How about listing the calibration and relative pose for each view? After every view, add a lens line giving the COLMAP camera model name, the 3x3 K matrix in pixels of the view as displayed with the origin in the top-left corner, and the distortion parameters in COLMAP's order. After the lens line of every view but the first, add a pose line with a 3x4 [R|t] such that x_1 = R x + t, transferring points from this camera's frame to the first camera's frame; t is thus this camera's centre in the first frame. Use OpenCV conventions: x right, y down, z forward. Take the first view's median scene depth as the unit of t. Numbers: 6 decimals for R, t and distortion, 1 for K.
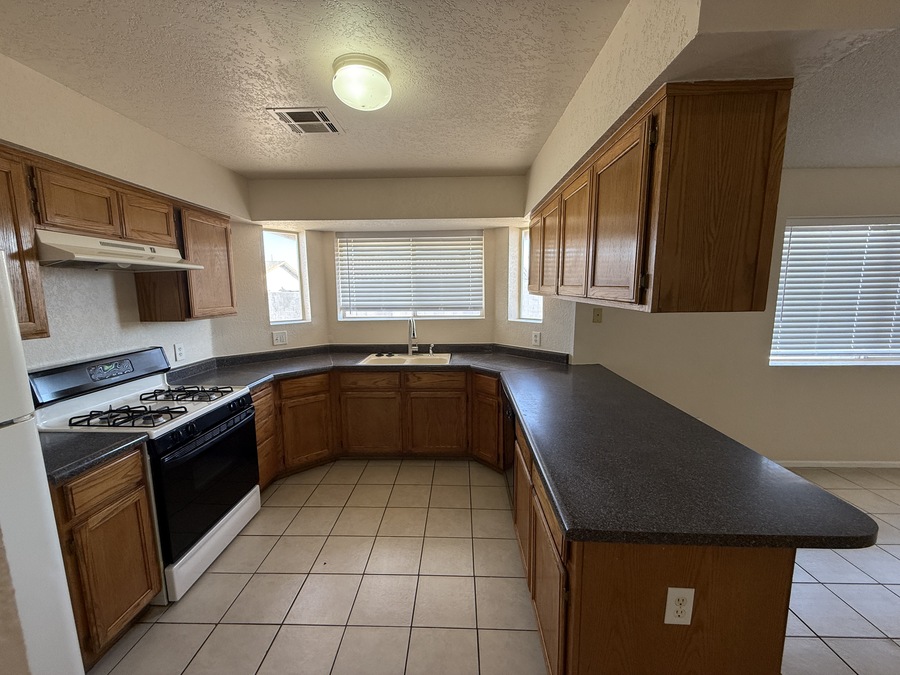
lens RADIAL K [[359.0, 0, 448.1], [0, 359.0, 338.2], [0, 0, 1]] dist [0.000489, 0.000051]
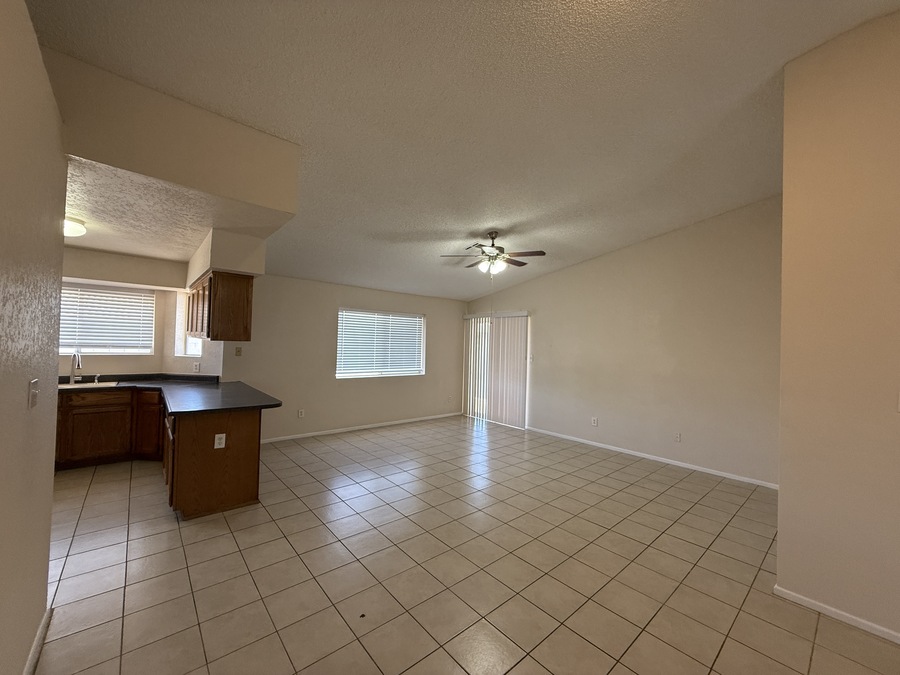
lens RADIAL K [[359.0, 0, 448.1], [0, 359.0, 338.2], [0, 0, 1]] dist [0.000489, 0.000051]
pose [[0.734944, 0.041947, 0.676830, -0.000566], [0.057735, 0.990591, -0.124085, 0.140112], [-0.675666, 0.130272, 0.725606, -0.888293]]
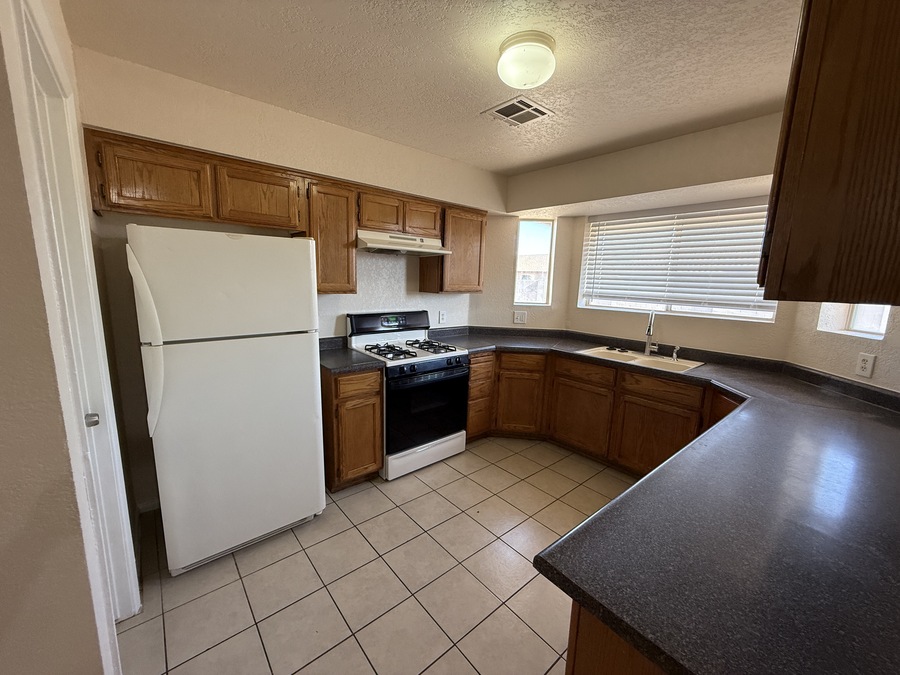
lens RADIAL K [[359.0, 0, 448.1], [0, 359.0, 338.2], [0, 0, 1]] dist [0.000489, 0.000051]
pose [[0.668990, 0.152503, -0.727458, 0.231991], [-0.136790, 0.987269, 0.081173, 0.004022], [0.730576, 0.045206, 0.681333, 0.091453]]
